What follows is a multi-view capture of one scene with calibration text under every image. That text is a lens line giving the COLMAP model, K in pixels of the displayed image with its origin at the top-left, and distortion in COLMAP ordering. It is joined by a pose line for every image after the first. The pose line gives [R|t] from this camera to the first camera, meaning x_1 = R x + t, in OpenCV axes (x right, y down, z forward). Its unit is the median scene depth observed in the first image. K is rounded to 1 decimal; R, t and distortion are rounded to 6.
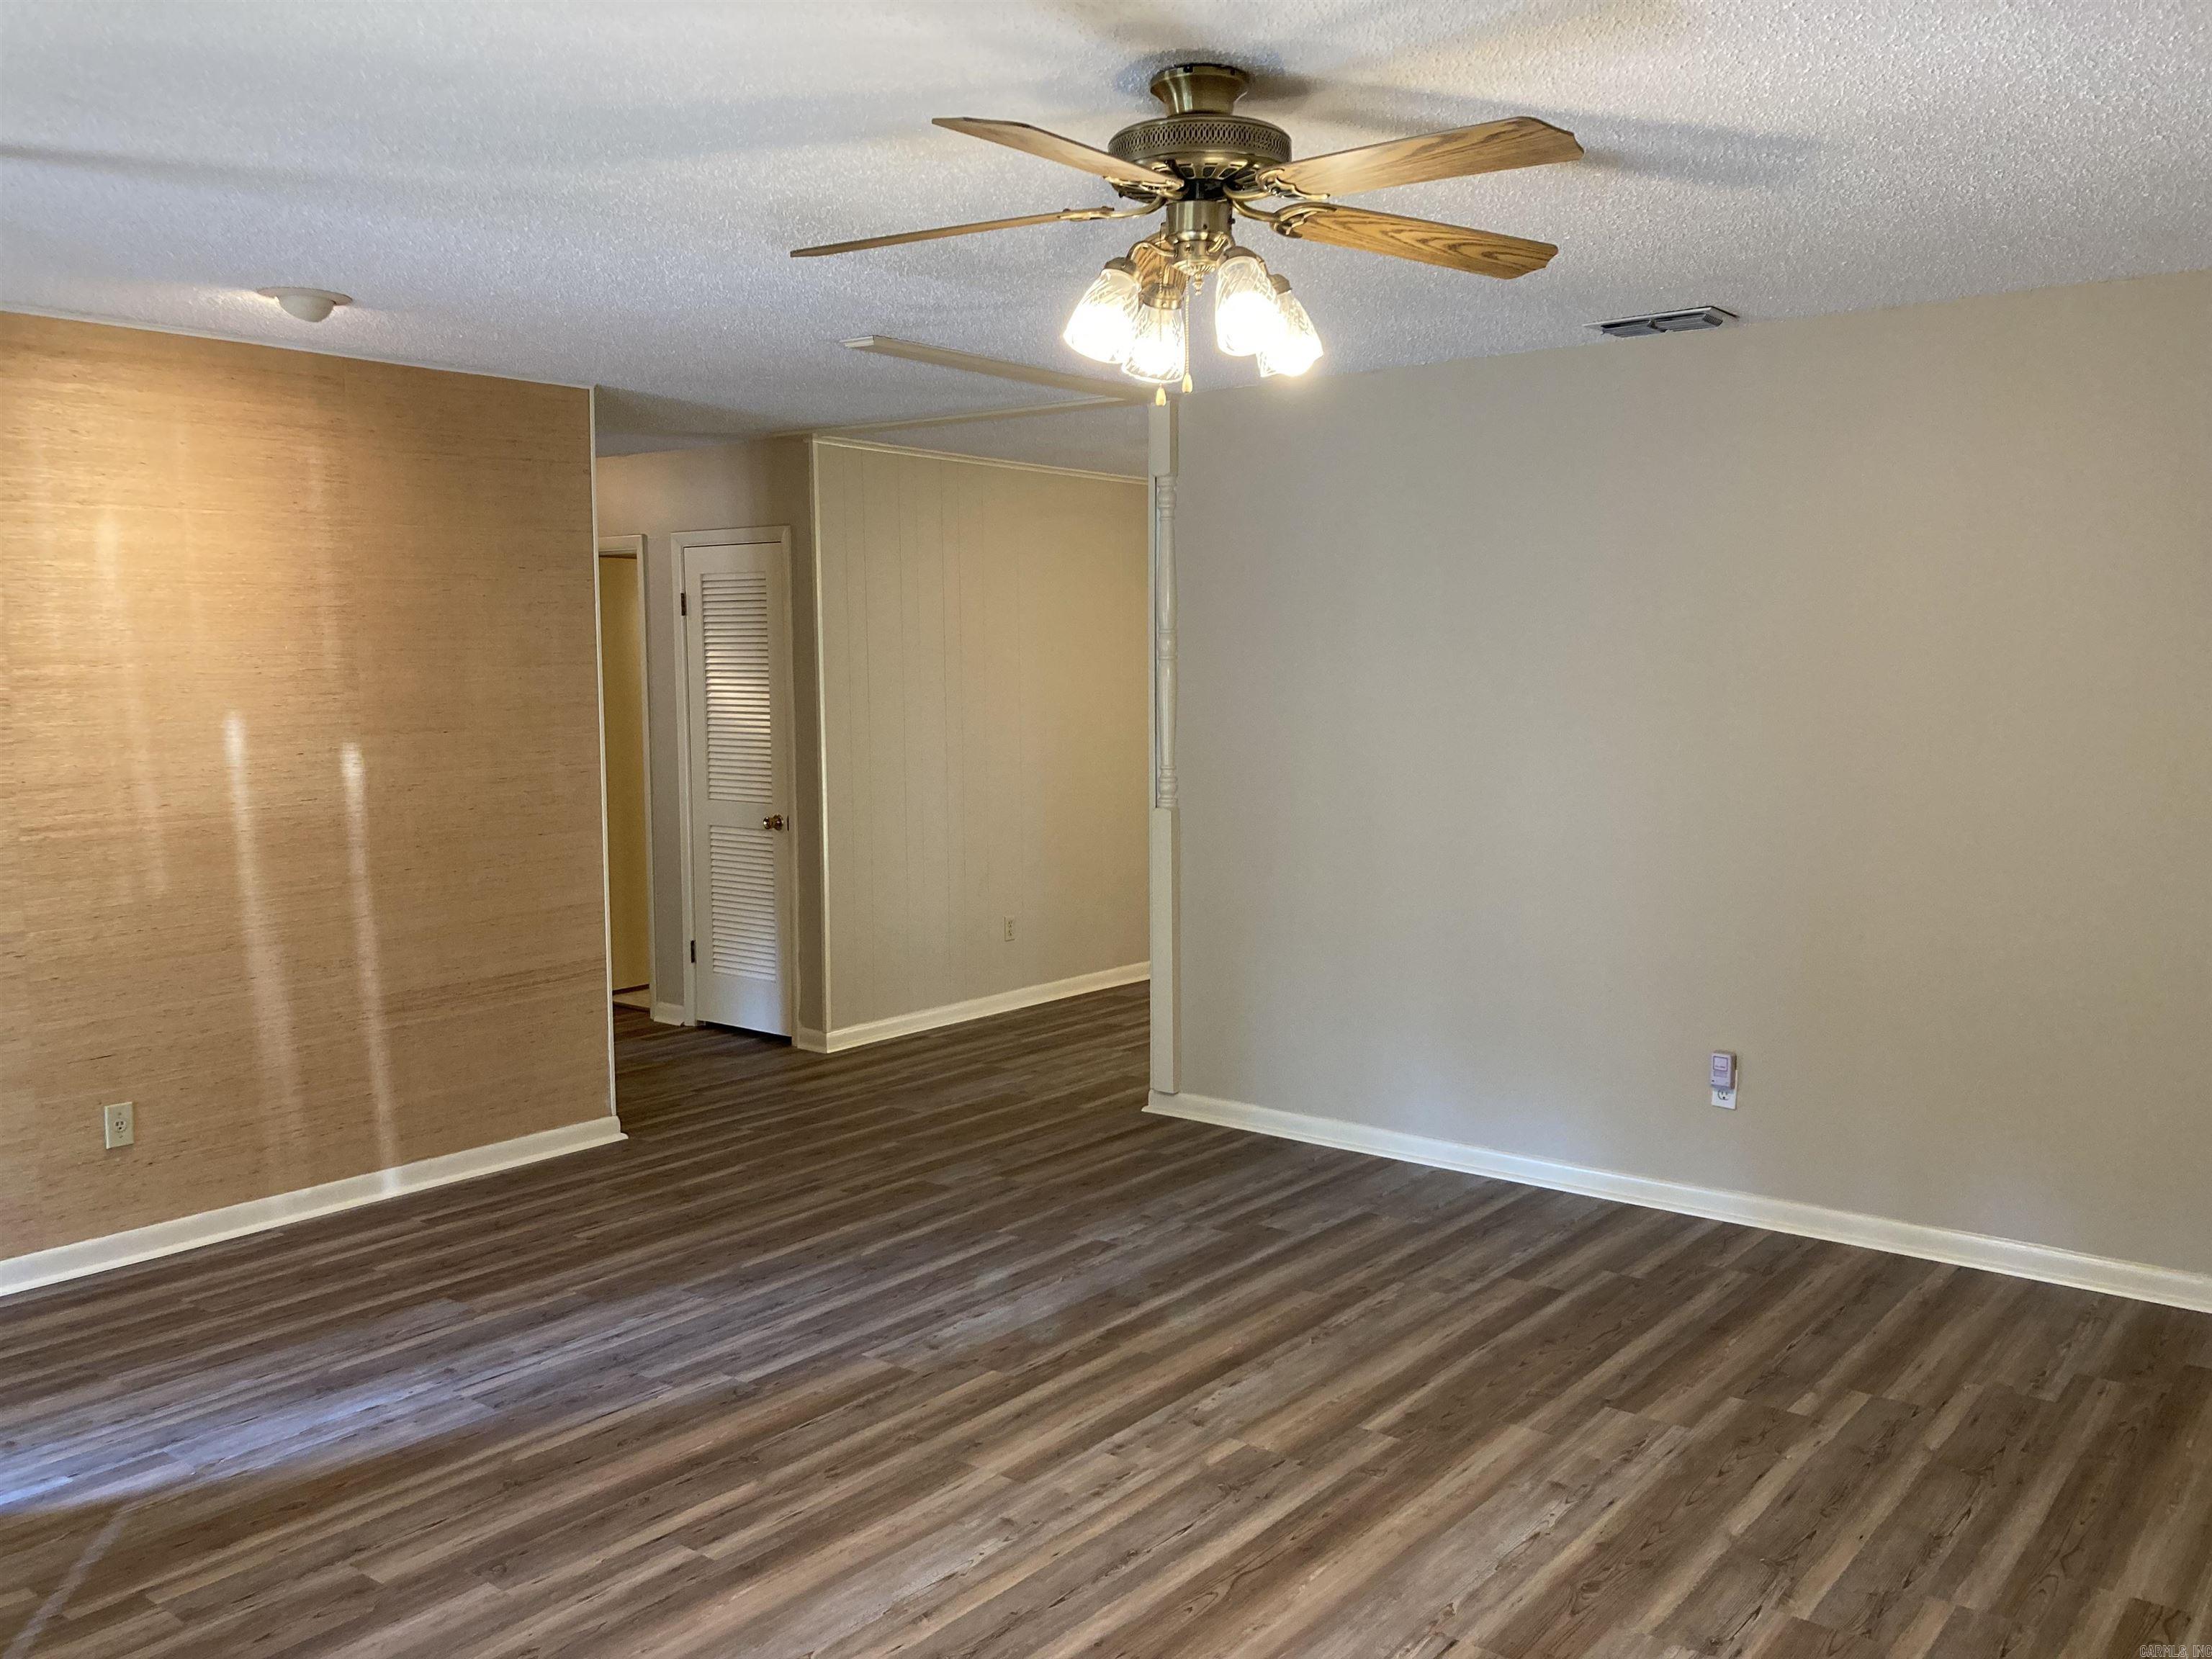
lens RADIAL K [[1815.6, 0, 1137.5], [0, 1815.6, 803.6], [0, 0, 1]] dist [0.018170, -0.012773]
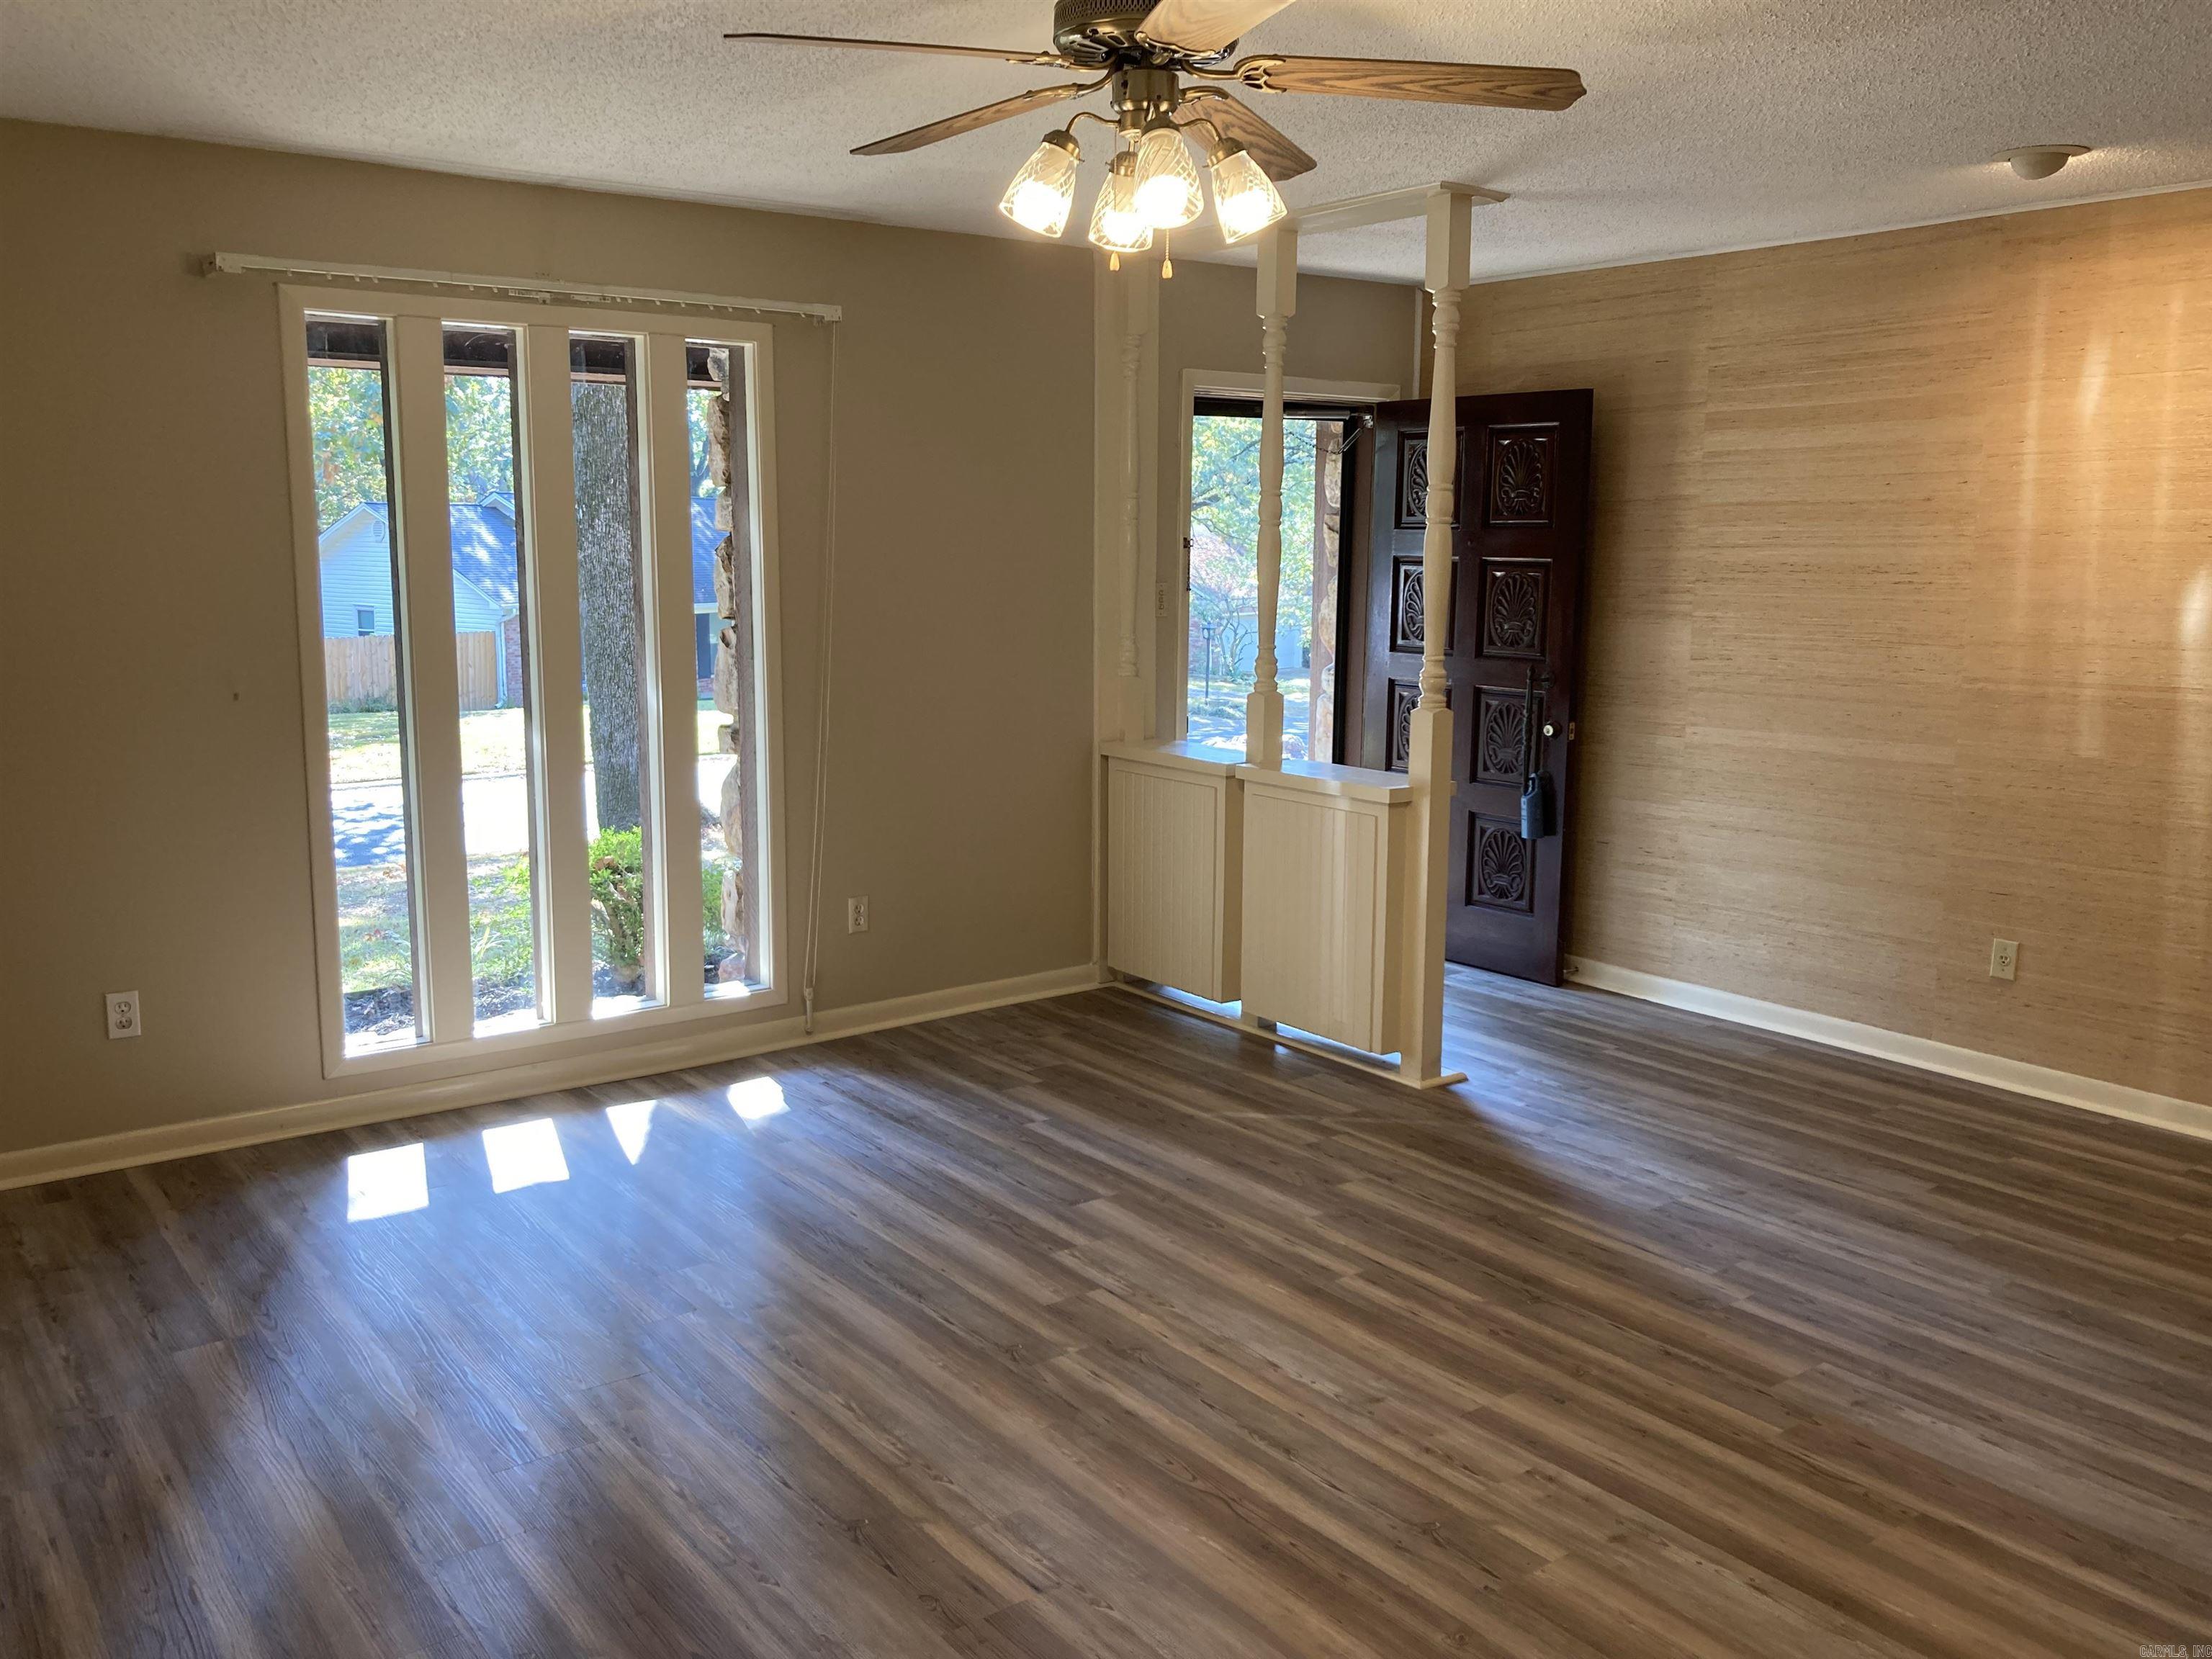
lens RADIAL K [[1815.6, 0, 1099.0], [0, 1815.6, 814.3], [0, 0, 1]] dist [0.018170, -0.012773]
pose [[-0.262310, 0.155668, -0.952345, 0.724554], [-0.078189, 0.980229, 0.181762, -0.076808], [0.961811, 0.122141, -0.244953, 0.878412]]
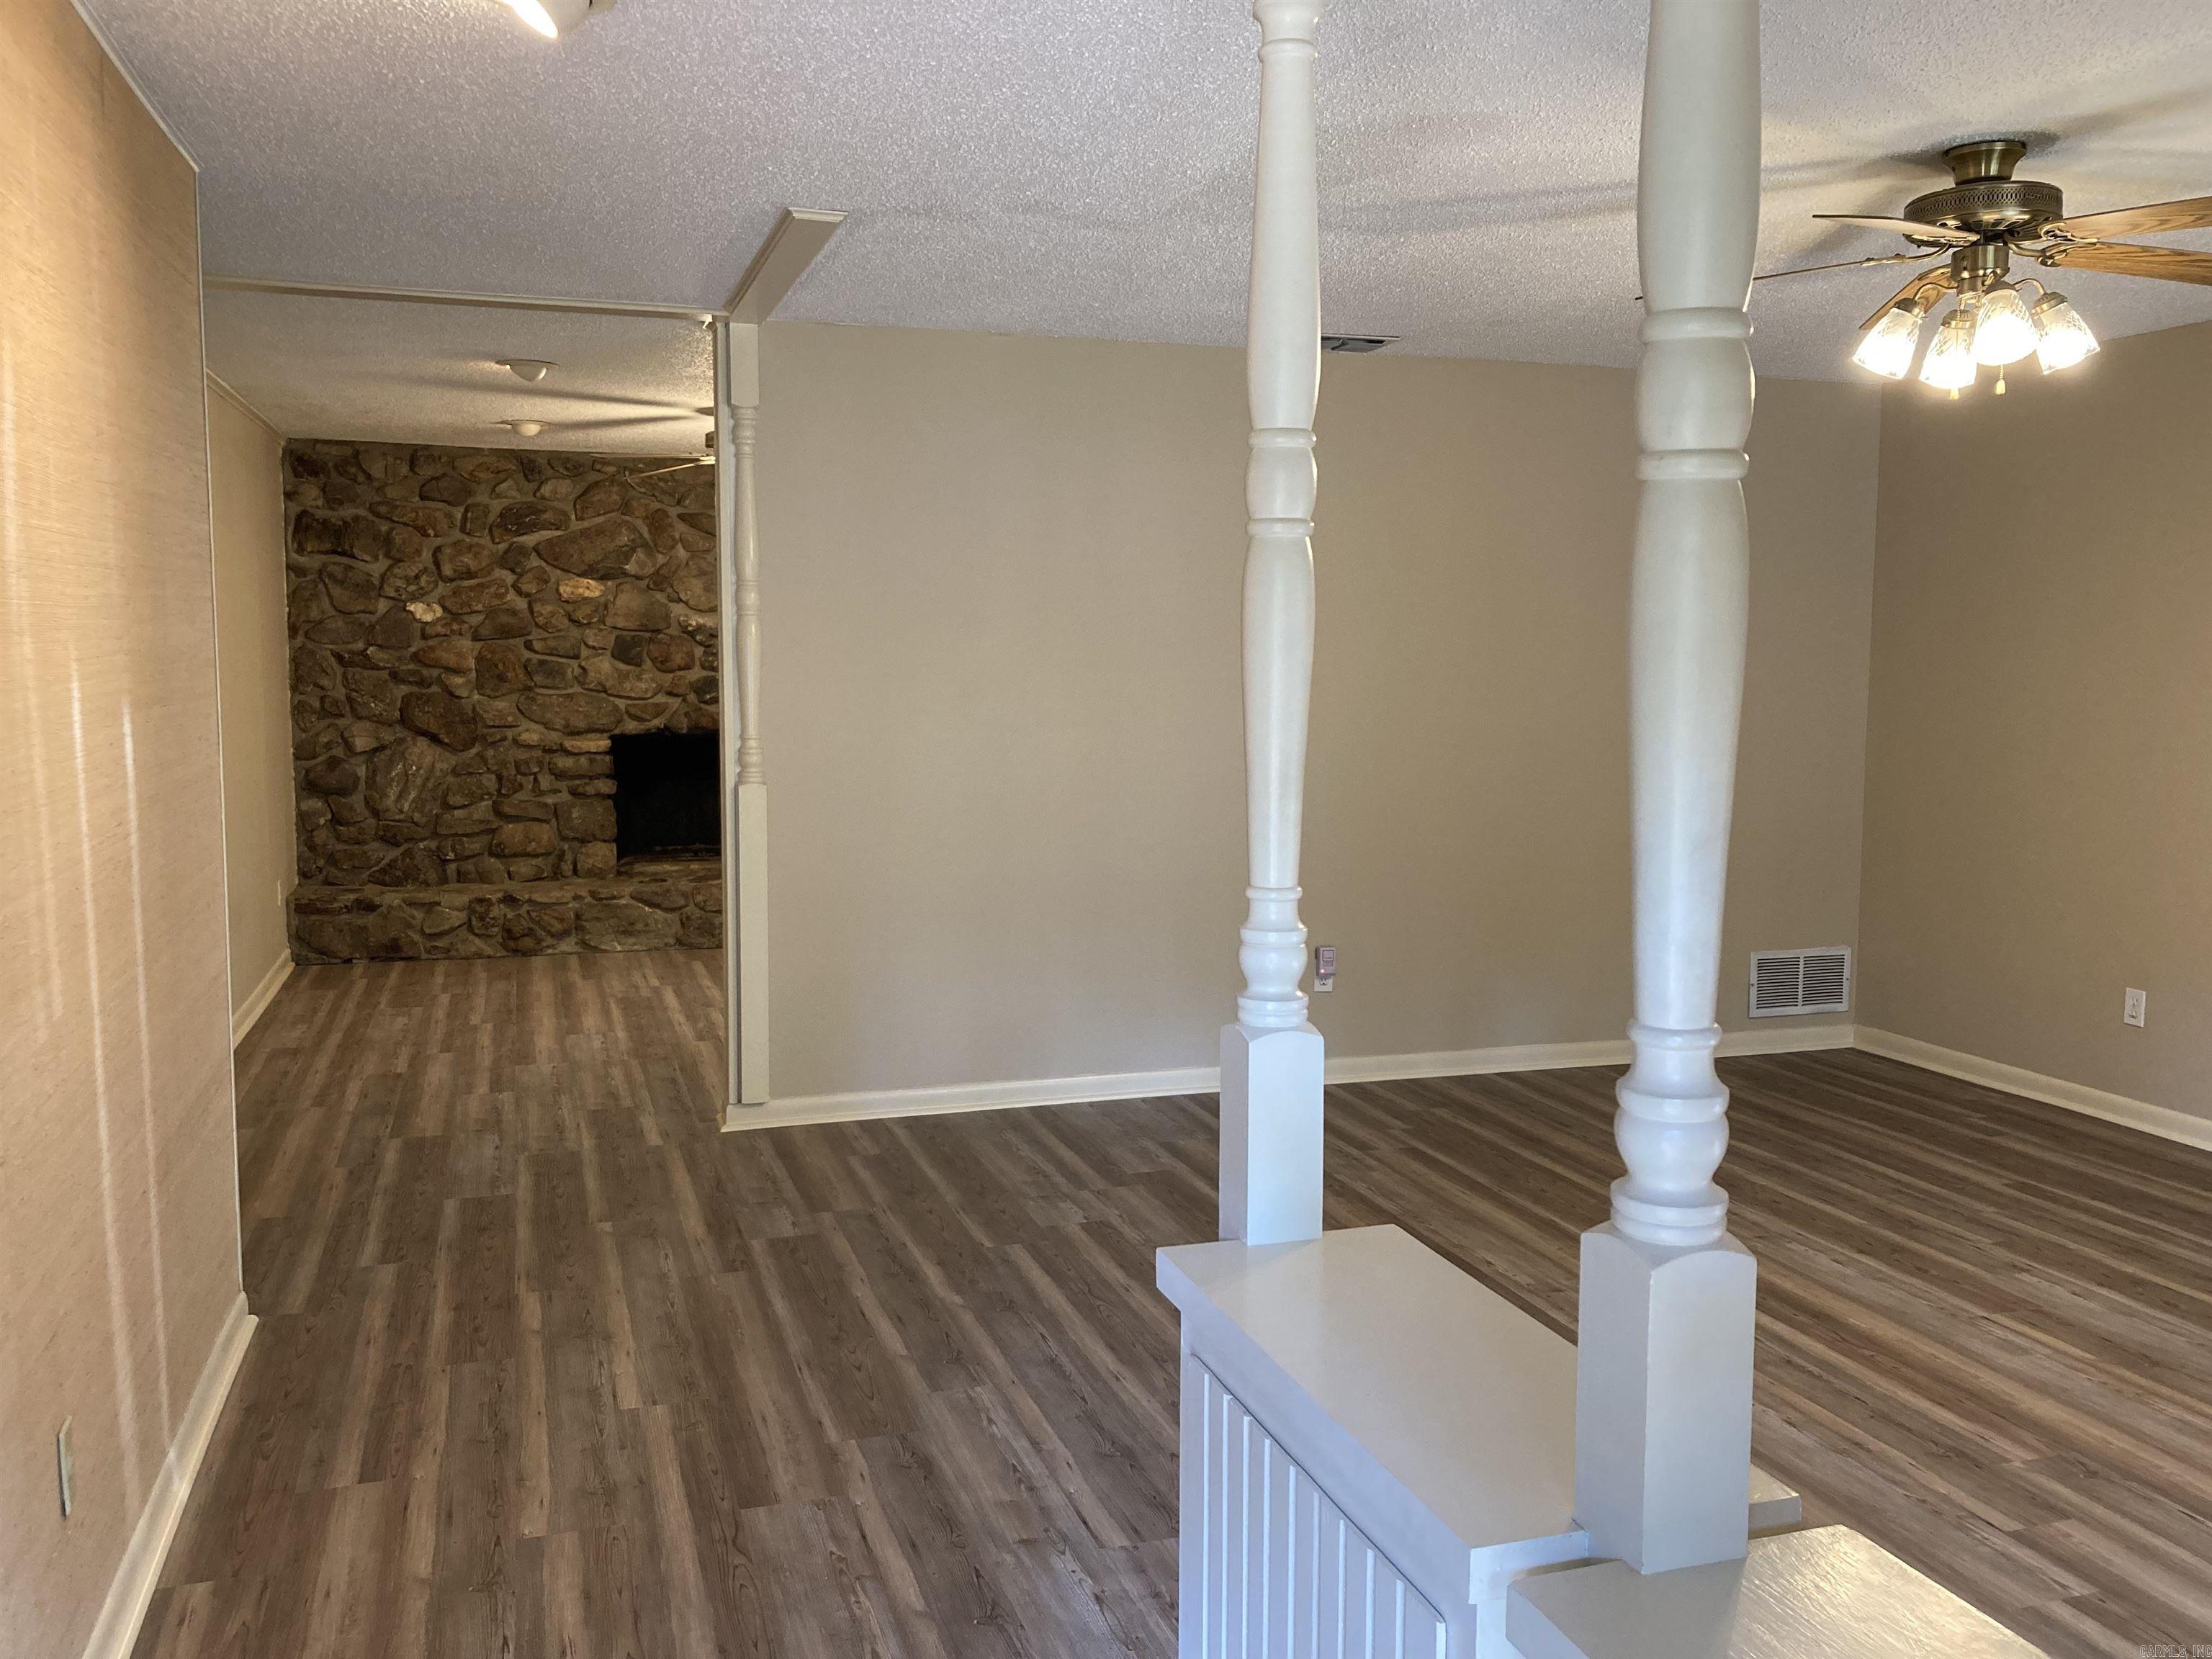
lens RADIAL K [[1815.6, 0, 1117.1], [0, 1815.6, 828.8], [0, 0, 1]] dist [0.018170, -0.012773]
pose [[0.557588, -0.073308, 0.826874, -0.959146], [0.056614, 0.997132, 0.050227, -0.014294], [-0.828185, 0.018806, 0.560139, 0.551607]]
